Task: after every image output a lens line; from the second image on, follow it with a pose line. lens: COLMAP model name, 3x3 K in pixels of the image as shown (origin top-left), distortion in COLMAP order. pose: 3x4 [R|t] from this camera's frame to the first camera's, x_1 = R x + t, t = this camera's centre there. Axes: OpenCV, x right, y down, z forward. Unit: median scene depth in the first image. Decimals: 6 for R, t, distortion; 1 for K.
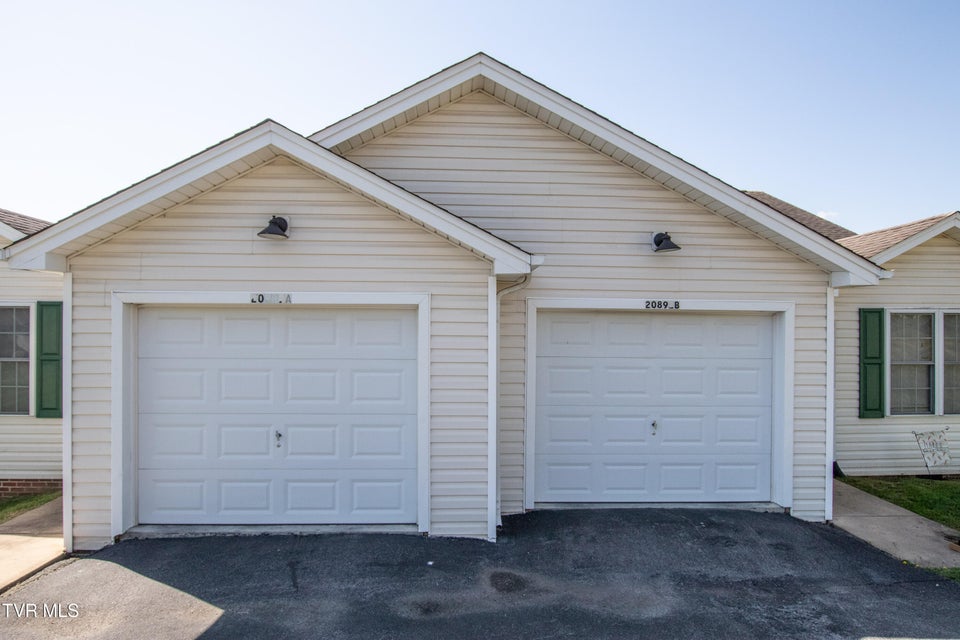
lens RADIAL K [[540.8, 0, 476.5], [0, 540.8, 327.6], [0, 0, 1]] dist [-0.016242, -0.001493]
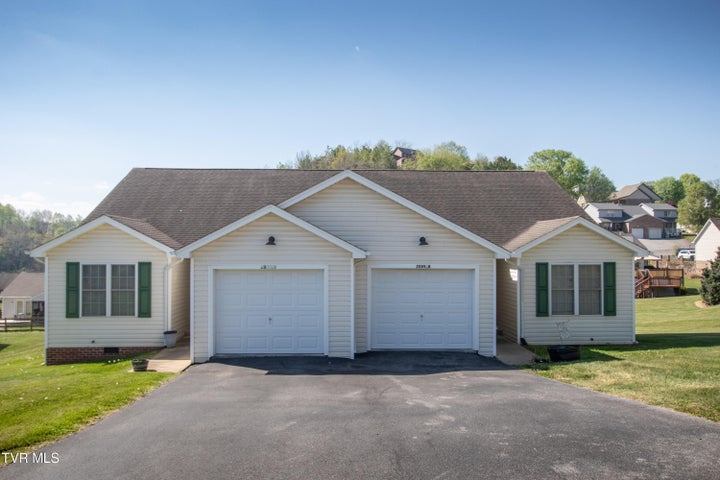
lens RADIAL K [[576.7, 0, 362.4], [0, 576.7, 243.4], [0, 0, 1]] dist [-0.014116, 0.012694]
pose [[0.999955, -0.003849, 0.008698, 0.048205], [0.003912, 0.999966, -0.007245, -0.126544], [-0.008670, 0.007279, 0.999936, -1.572963]]
